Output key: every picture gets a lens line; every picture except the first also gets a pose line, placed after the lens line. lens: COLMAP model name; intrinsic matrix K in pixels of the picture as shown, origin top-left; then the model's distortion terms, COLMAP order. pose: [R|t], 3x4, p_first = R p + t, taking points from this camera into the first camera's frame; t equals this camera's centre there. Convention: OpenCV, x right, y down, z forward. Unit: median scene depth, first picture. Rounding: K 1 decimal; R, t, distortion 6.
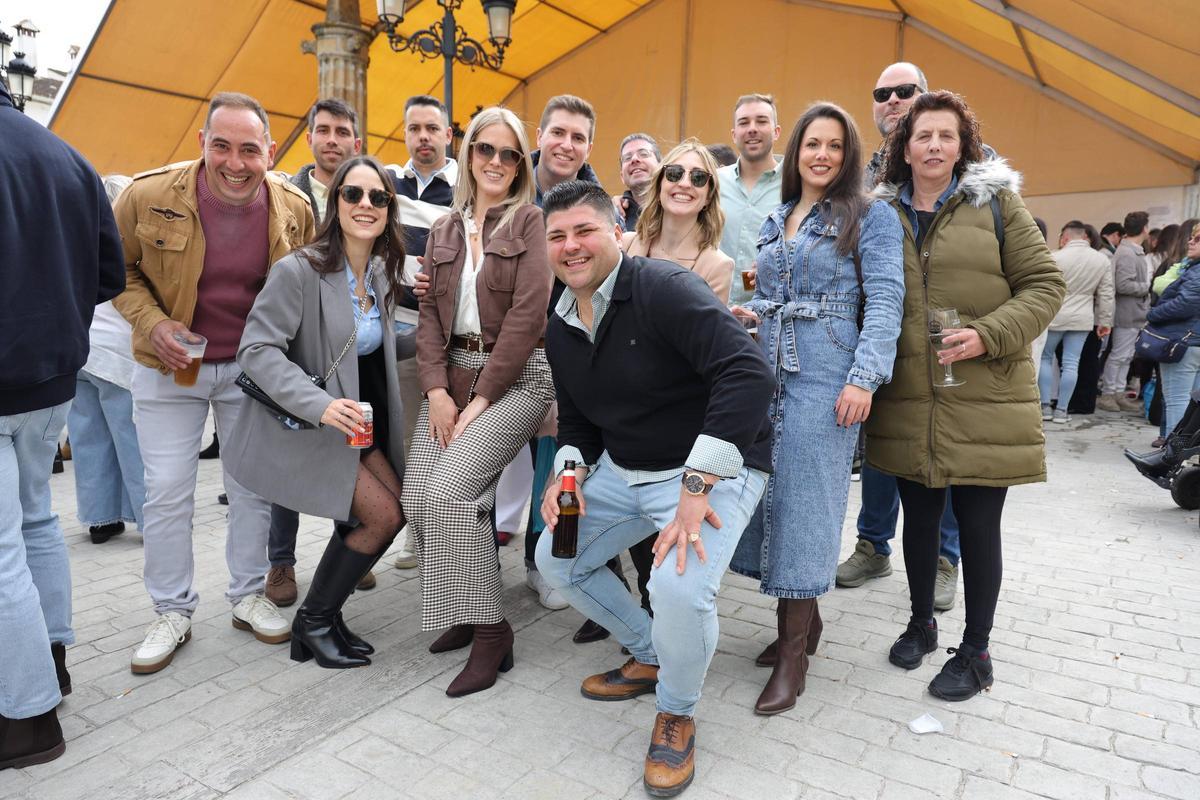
lens RADIAL K [[817.8, 0, 600.0], [0, 817.8, 400.0], [0, 0, 1]] dist [0.011014, 0.005052]
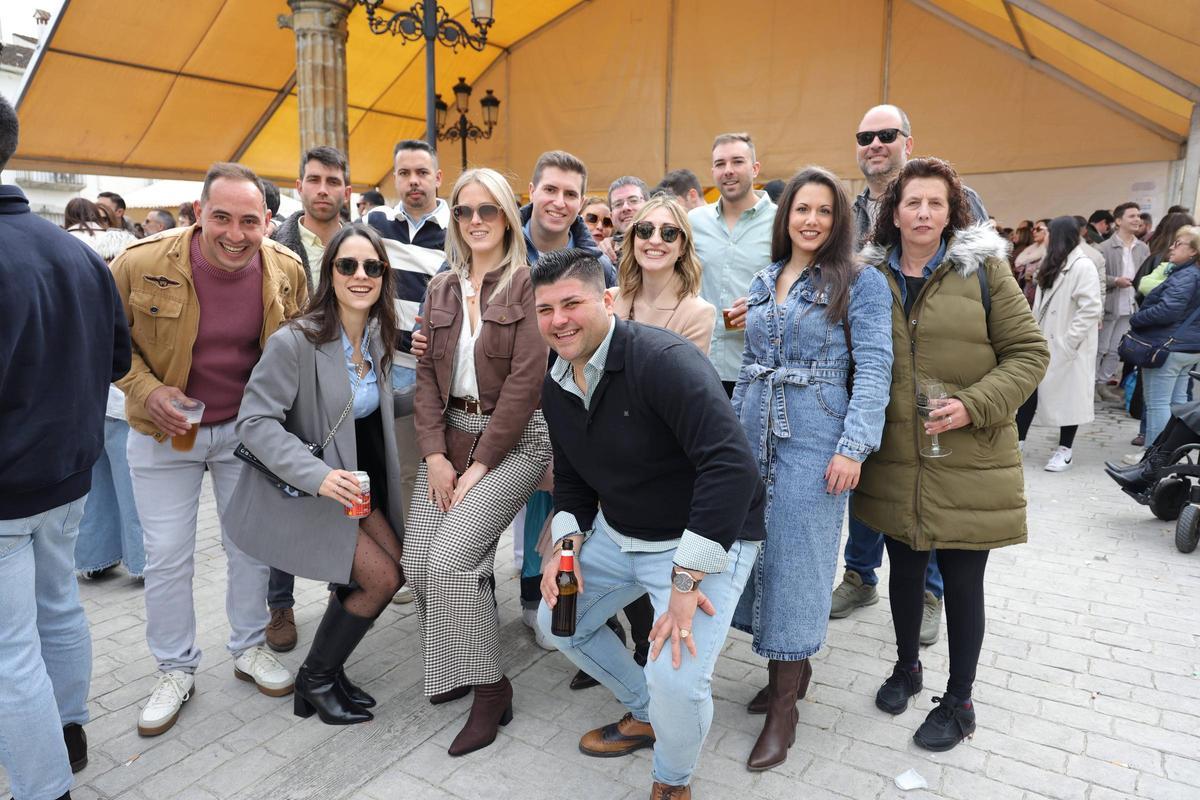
lens RADIAL K [[819.0, 0, 600.0], [0, 819.0, 400.0], [0, 0, 1]] dist [0.020754, -0.005174]
pose [[0.999822, -0.008419, 0.016878, -0.010331], [0.007720, 0.999129, 0.041020, -0.119220], [-0.017209, -0.040882, 0.999016, -0.017043]]
